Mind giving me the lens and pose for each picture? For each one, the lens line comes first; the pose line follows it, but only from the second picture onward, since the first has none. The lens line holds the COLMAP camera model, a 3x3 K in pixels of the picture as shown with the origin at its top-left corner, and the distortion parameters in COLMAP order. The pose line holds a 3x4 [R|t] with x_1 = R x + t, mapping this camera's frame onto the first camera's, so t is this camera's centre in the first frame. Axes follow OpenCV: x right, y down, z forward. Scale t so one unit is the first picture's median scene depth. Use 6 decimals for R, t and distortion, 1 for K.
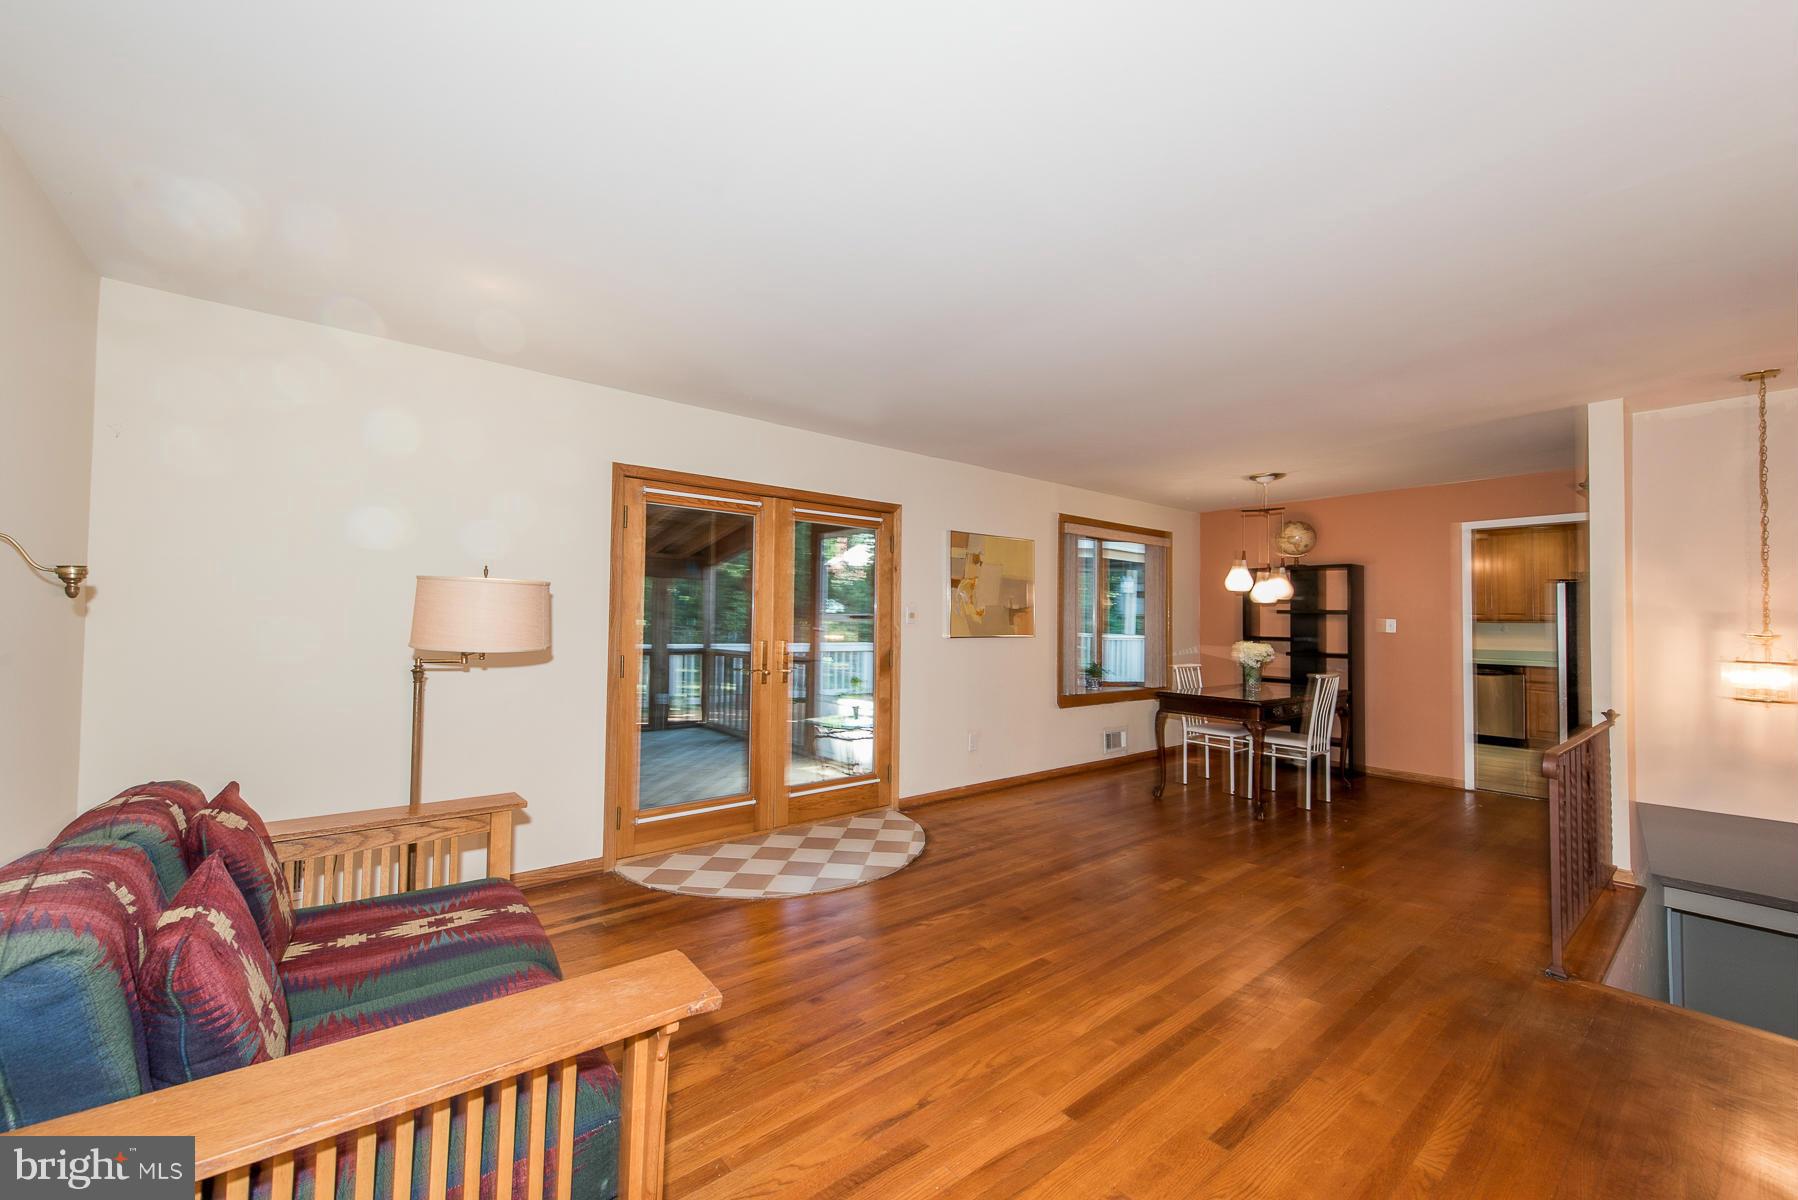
lens RADIAL K [[702.0, 0, 900.7], [0, 702.0, 603.0], [0, 0, 1]] dist [0.018541, -0.005485]
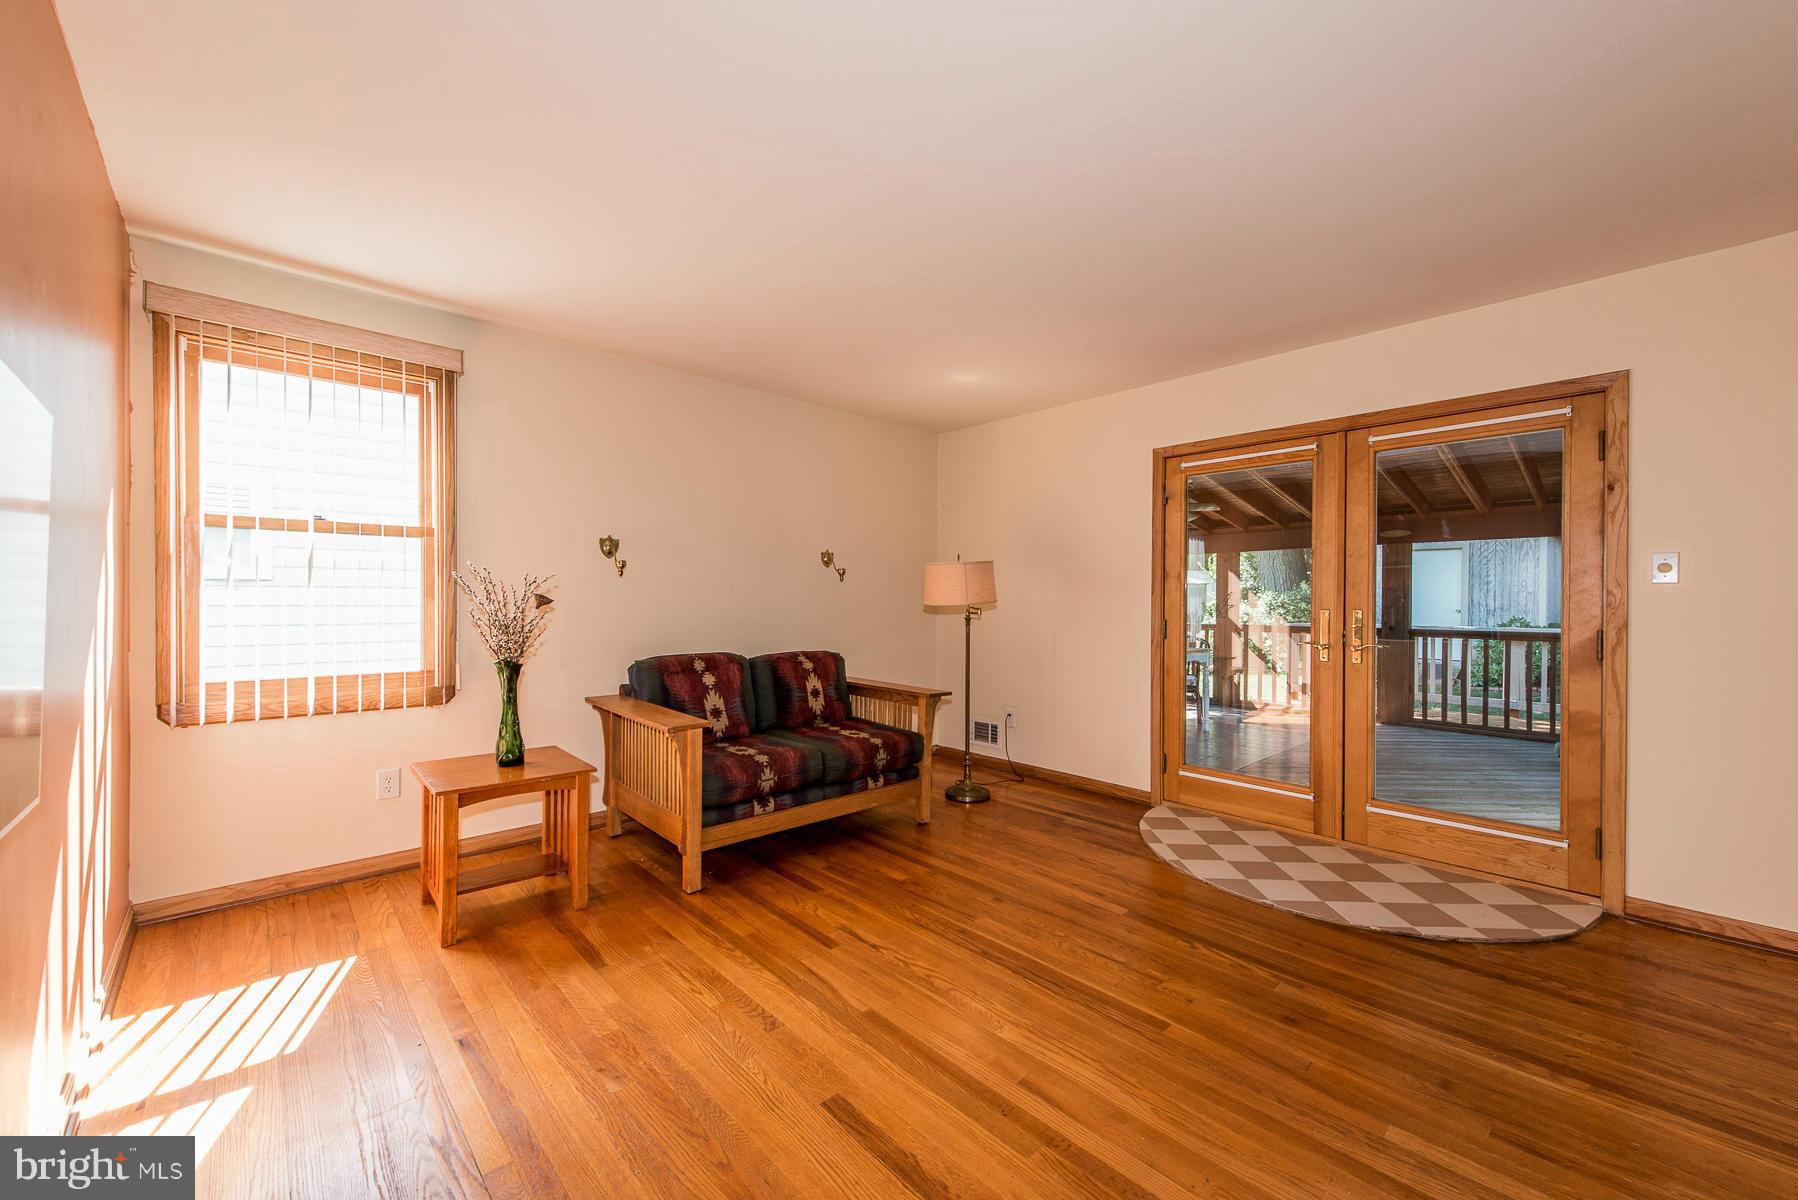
lens RADIAL K [[702.0, 0, 900.7], [0, 702.0, 603.0], [0, 0, 1]] dist [0.018541, -0.005485]
pose [[0.067133, -0.003471, -0.997738, 0.711976], [0.022768, 0.999739, -0.001946, 0.042602], [0.997484, -0.022586, 0.067194, 0.521873]]
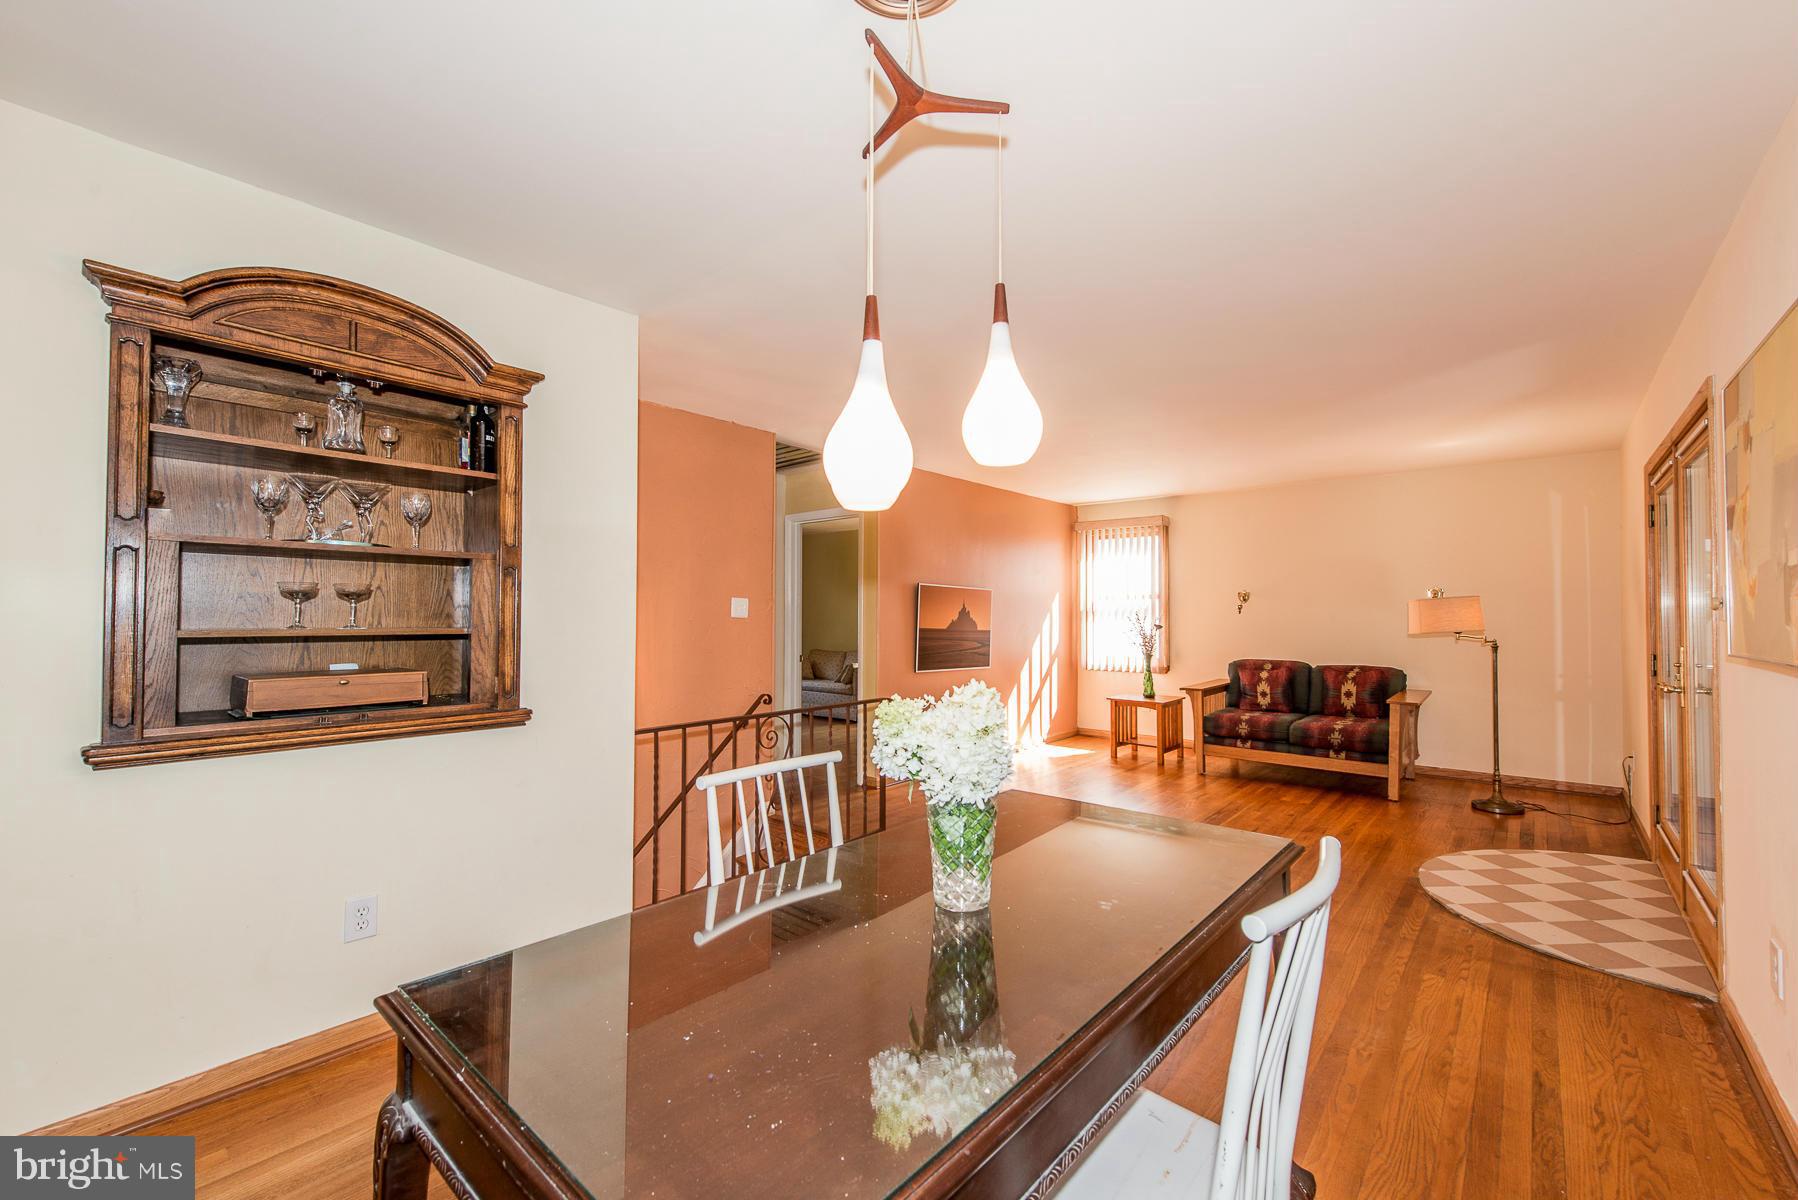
lens RADIAL K [[732.2, 0, 895.4], [0, 732.2, 609.8], [0, 0, 1]] dist [0.000691, -0.006416]
pose [[-0.986982, -0.013060, -0.160301, 0.854979], [-0.006608, 0.999149, -0.040721, 0.063996], [0.160697, -0.039131, -0.986228, 1.897112]]
